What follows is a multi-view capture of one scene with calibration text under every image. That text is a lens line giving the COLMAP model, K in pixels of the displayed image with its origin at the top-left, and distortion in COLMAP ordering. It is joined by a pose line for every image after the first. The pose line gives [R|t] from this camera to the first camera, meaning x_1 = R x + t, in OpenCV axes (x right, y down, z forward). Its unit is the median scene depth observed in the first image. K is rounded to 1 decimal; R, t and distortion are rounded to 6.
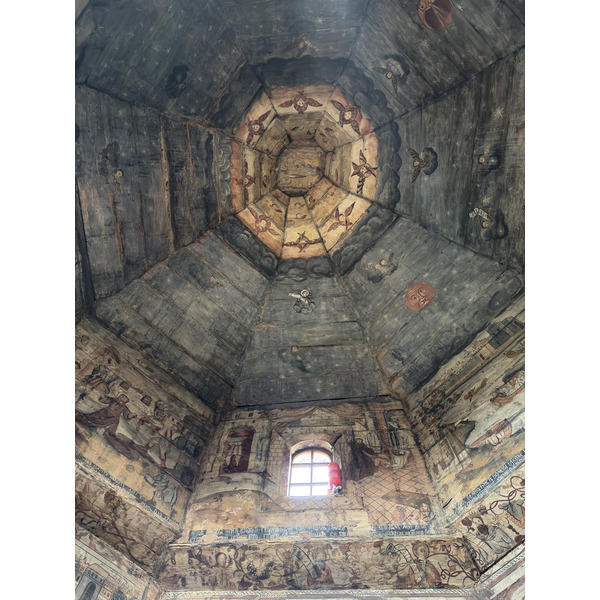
lens RADIAL K [[451.8, 0, 299.5], [0, 451.8, 301.6], [0, 0, 1]] dist [0.054233, -0.051375]
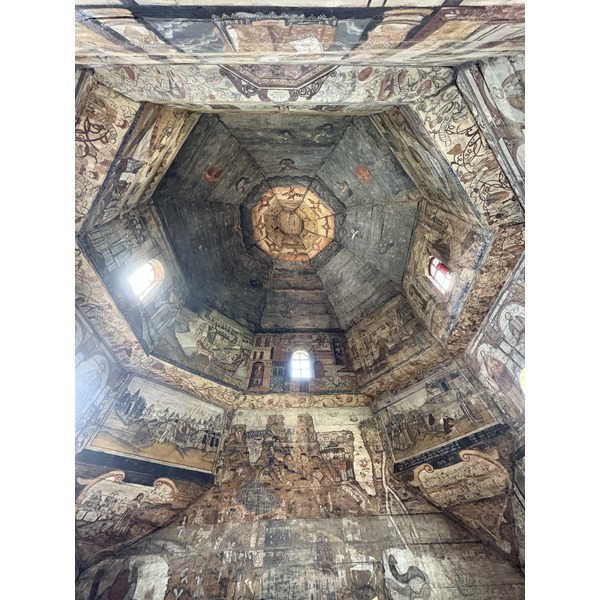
lens RADIAL K [[237.3, 0, 300.0], [0, 237.3, 300.0], [0, 0, 1]] dist [0.000384, 0.000194]
pose [[0.030219, -0.827557, -0.560568, 0.461128], [0.964314, 0.171719, -0.201521, 0.026051], [0.263030, -0.534474, 0.803214, -0.020655]]
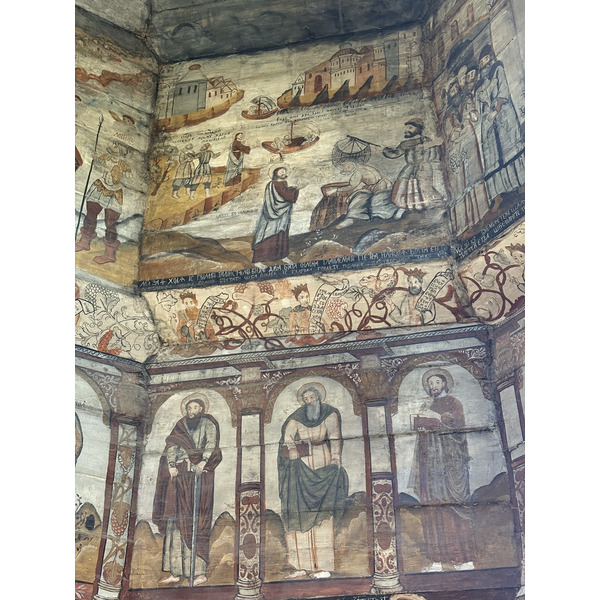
lens RADIAL K [[924.9, 0, 300.0], [0, 924.9, 300.0], [0, 0, 1]] dist [0.293327, -0.966112]
pose [[-0.569134, 0.425920, 0.703335, -0.433562], [-0.794379, -0.064018, -0.604039, 0.084777], [-0.212246, -0.902493, 0.374777, 0.022665]]
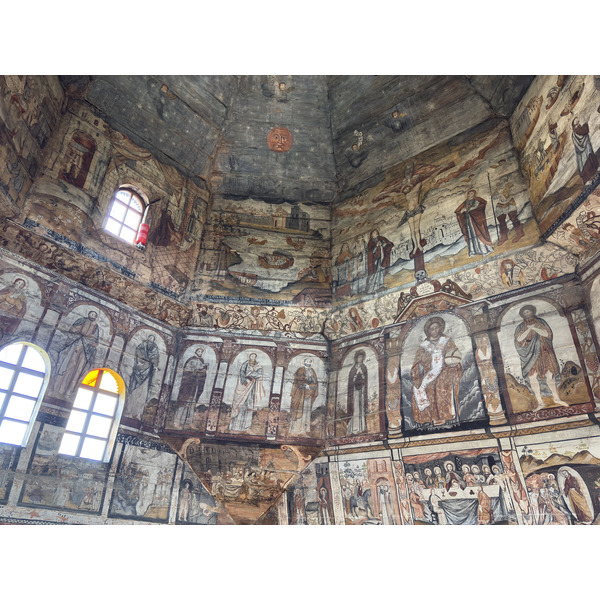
lens RADIAL K [[451.8, 0, 299.5], [0, 451.8, 301.6], [0, 0, 1]] dist [0.054233, -0.051375]
pose [[0.605860, 0.396579, 0.689680, -0.462641], [-0.769290, 0.513014, 0.380801, -0.368528], [-0.202798, -0.761276, 0.615899, -0.098140]]
